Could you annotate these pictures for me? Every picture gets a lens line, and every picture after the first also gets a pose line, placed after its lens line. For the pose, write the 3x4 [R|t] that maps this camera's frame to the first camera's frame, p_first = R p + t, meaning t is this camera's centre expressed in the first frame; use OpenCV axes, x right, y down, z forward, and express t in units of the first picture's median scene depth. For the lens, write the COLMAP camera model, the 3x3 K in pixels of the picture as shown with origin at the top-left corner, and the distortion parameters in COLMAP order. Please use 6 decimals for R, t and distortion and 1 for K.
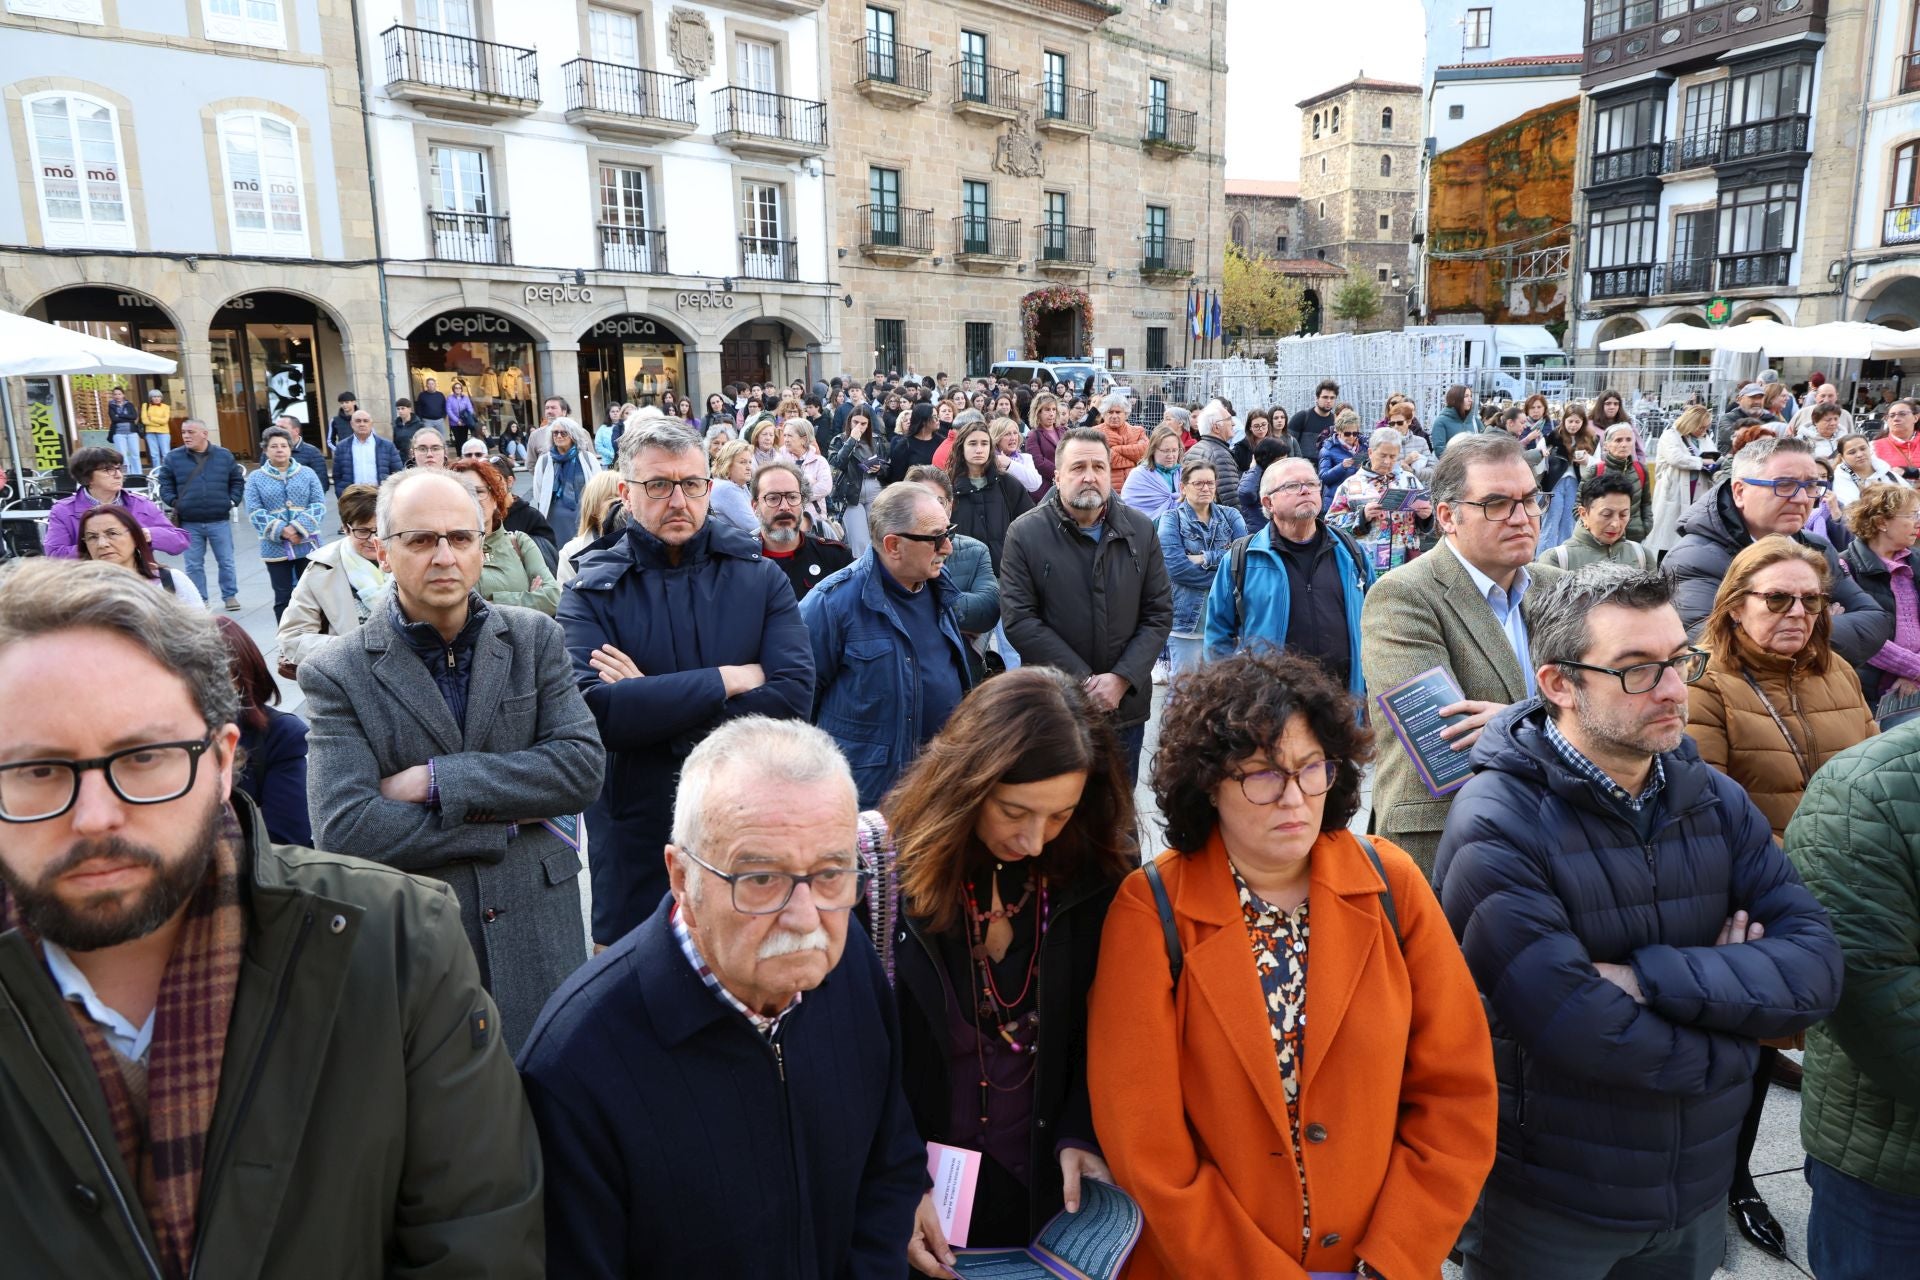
lens RADIAL K [[1284.7, 0, 976.7], [0, 1284.7, 638.0], [0, 0, 1]] dist [0.003551, 0.001999]
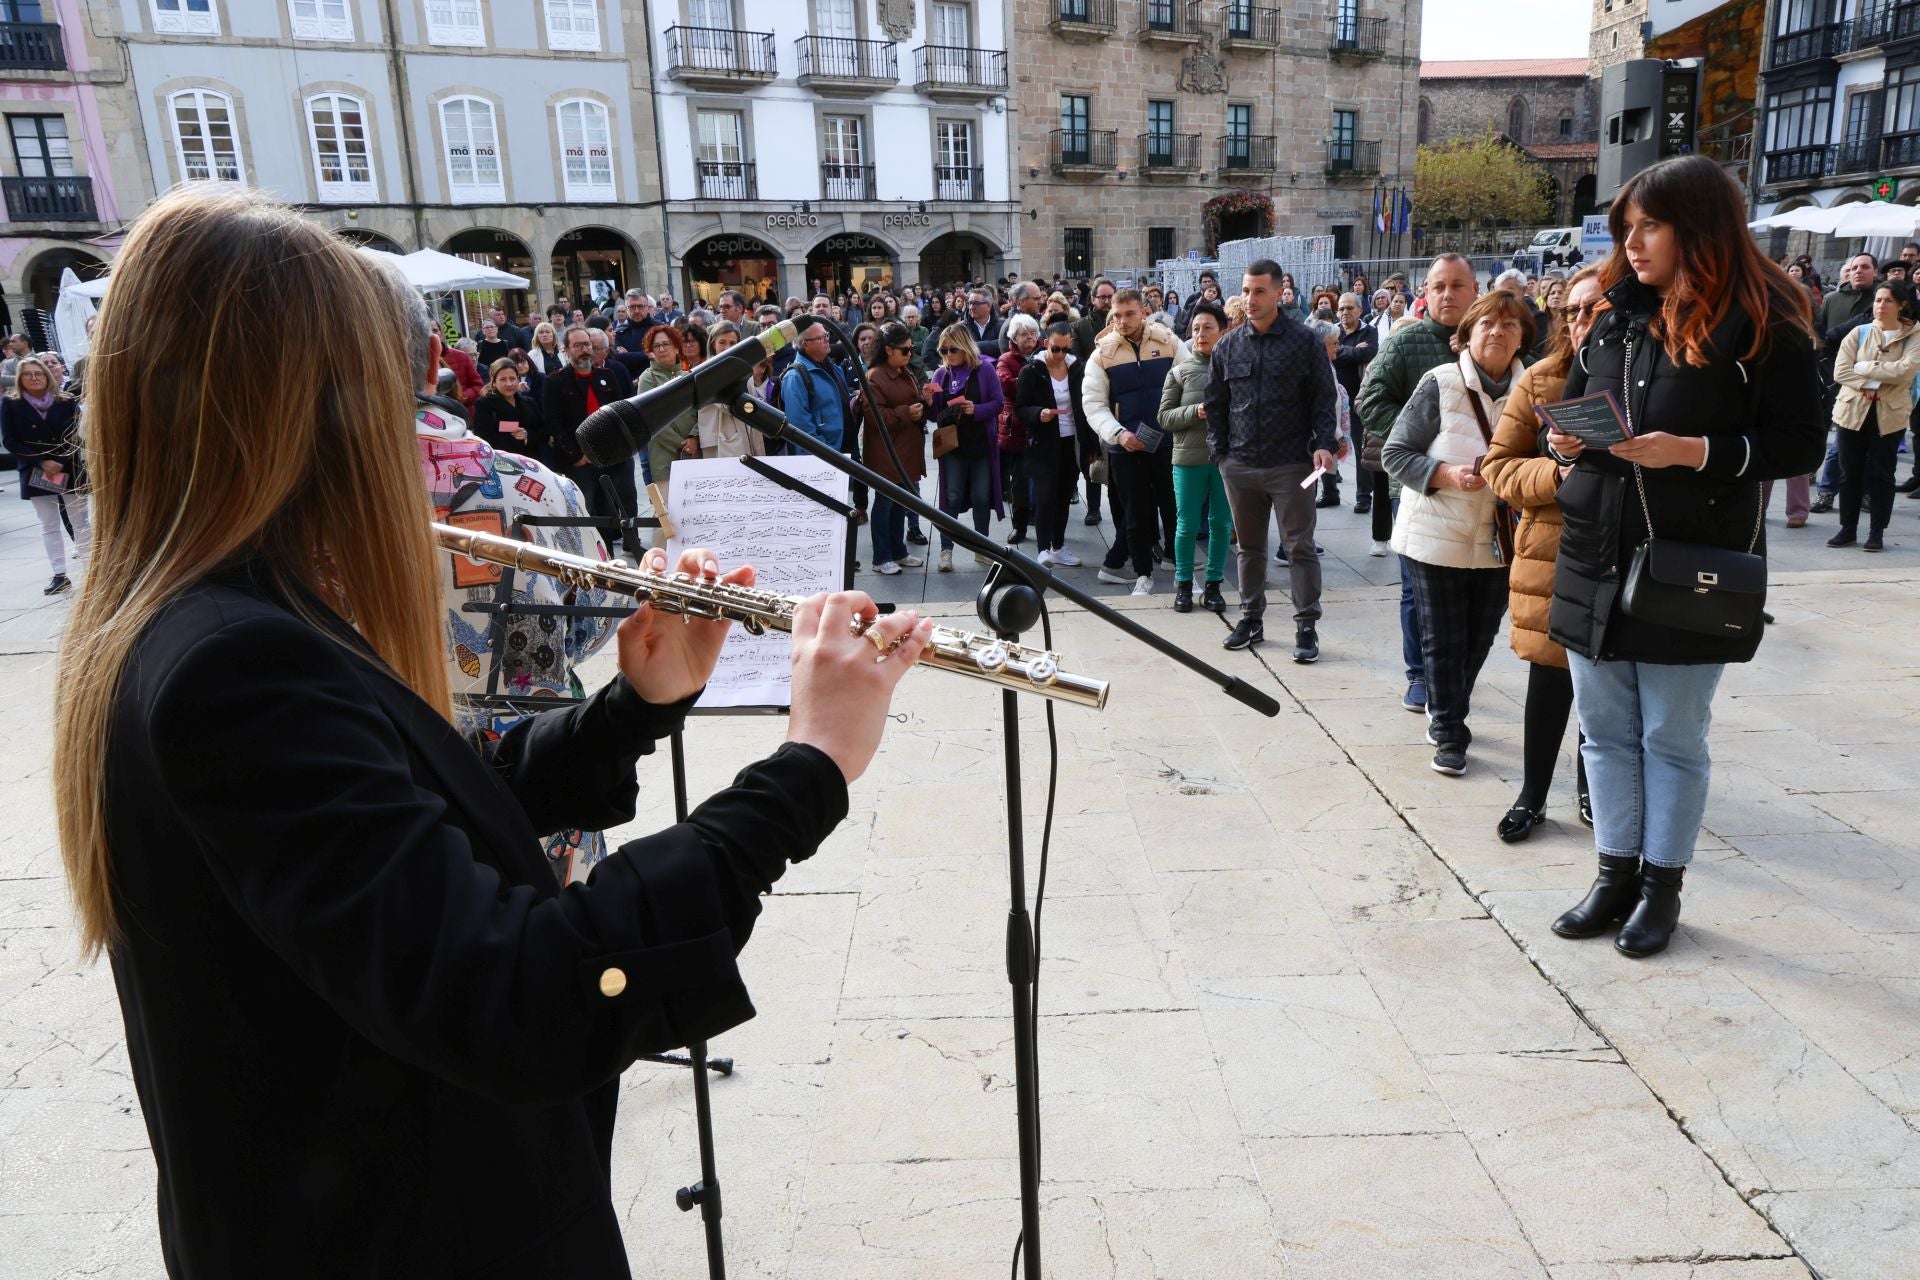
lens RADIAL K [[1284.7, 0, 963.4], [0, 1284.7, 635.8], [0, 0, 1]] dist [0.003551, 0.001999]
pose [[0.971531, 0.038635, -0.233743, 0.131483], [-0.022441, 0.997185, 0.071547, 0.044798], [0.235849, -0.064265, 0.969662, -0.201492]]
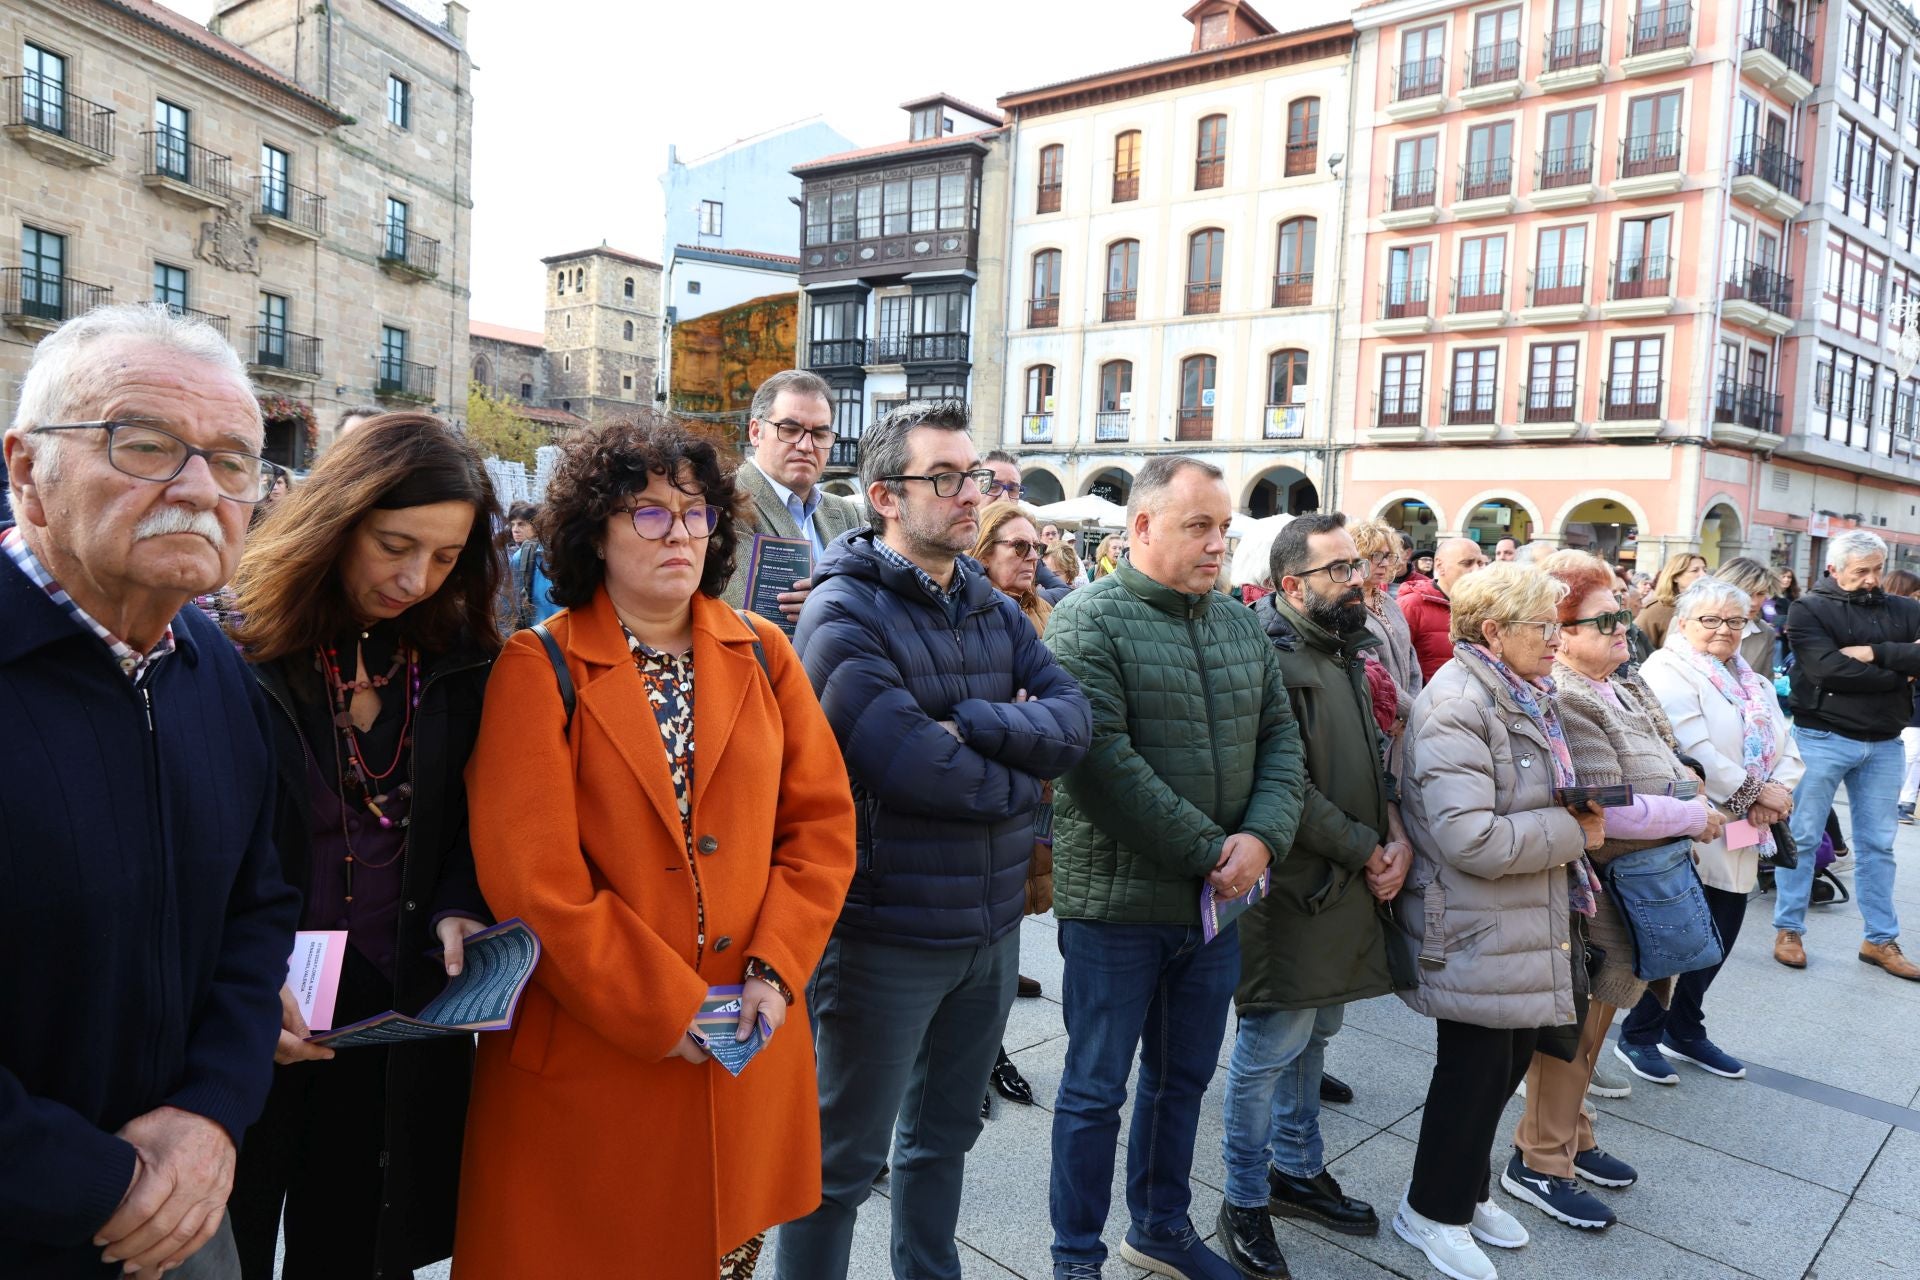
lens RADIAL K [[1284.7, 0, 974.6], [0, 1284.7, 631.7], [0, 0, 1]] dist [0.003551, 0.001999]
pose [[0.842623, 0.025498, 0.537900, -0.005945], [0.041004, 0.992941, -0.111300, 0.015669], [-0.536941, 0.115840, 0.835629, -0.001433]]
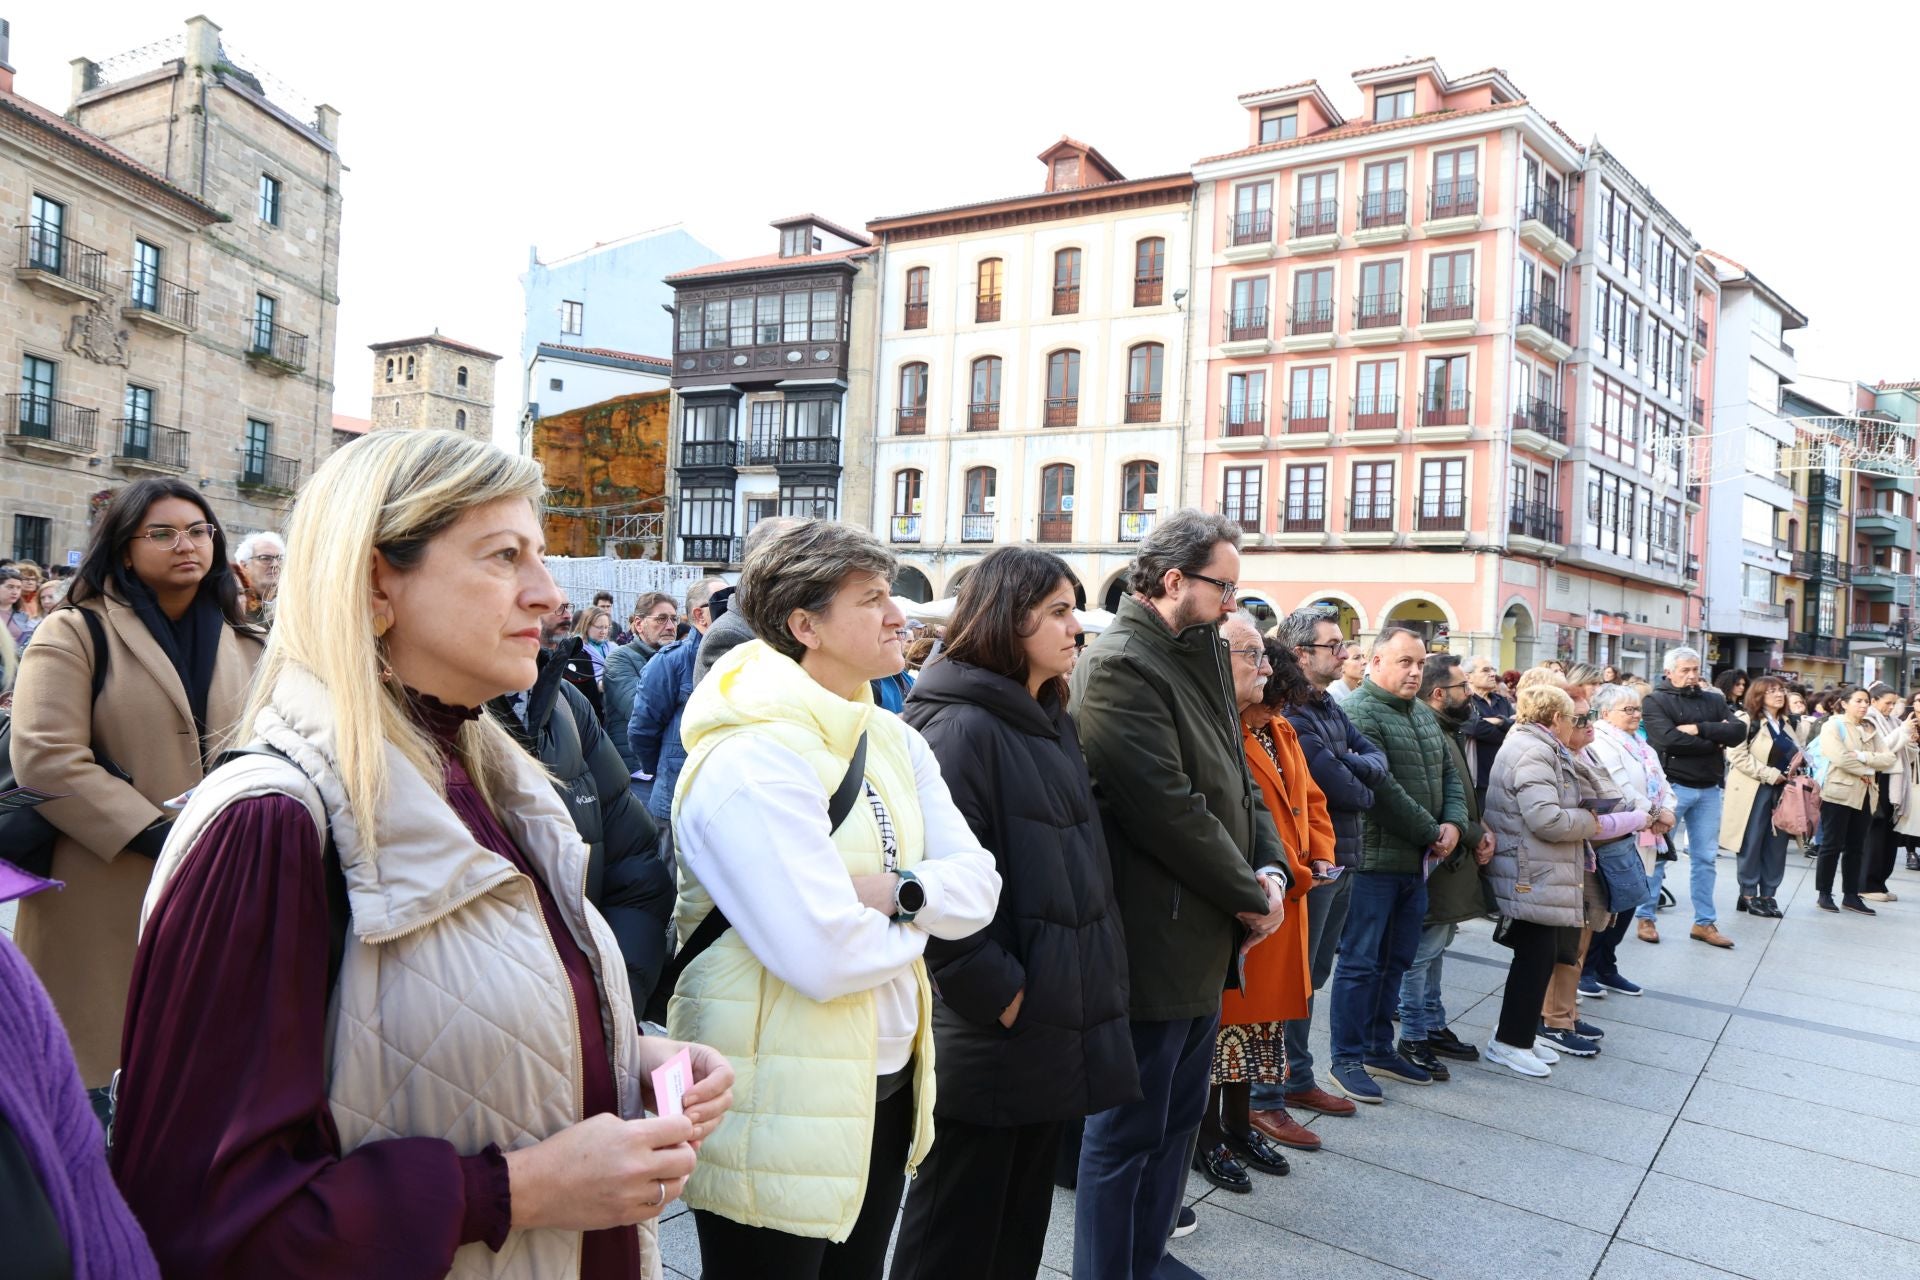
lens RADIAL K [[1284.7, 0, 966.3], [0, 1284.7, 636.3], [0, 0, 1]] dist [0.003551, 0.001999]
pose [[0.763662, 0.060549, 0.642771, -0.082205], [0.064402, 0.983482, -0.169159, 0.019624], [-0.642396, 0.170576, 0.747149, -0.022380]]
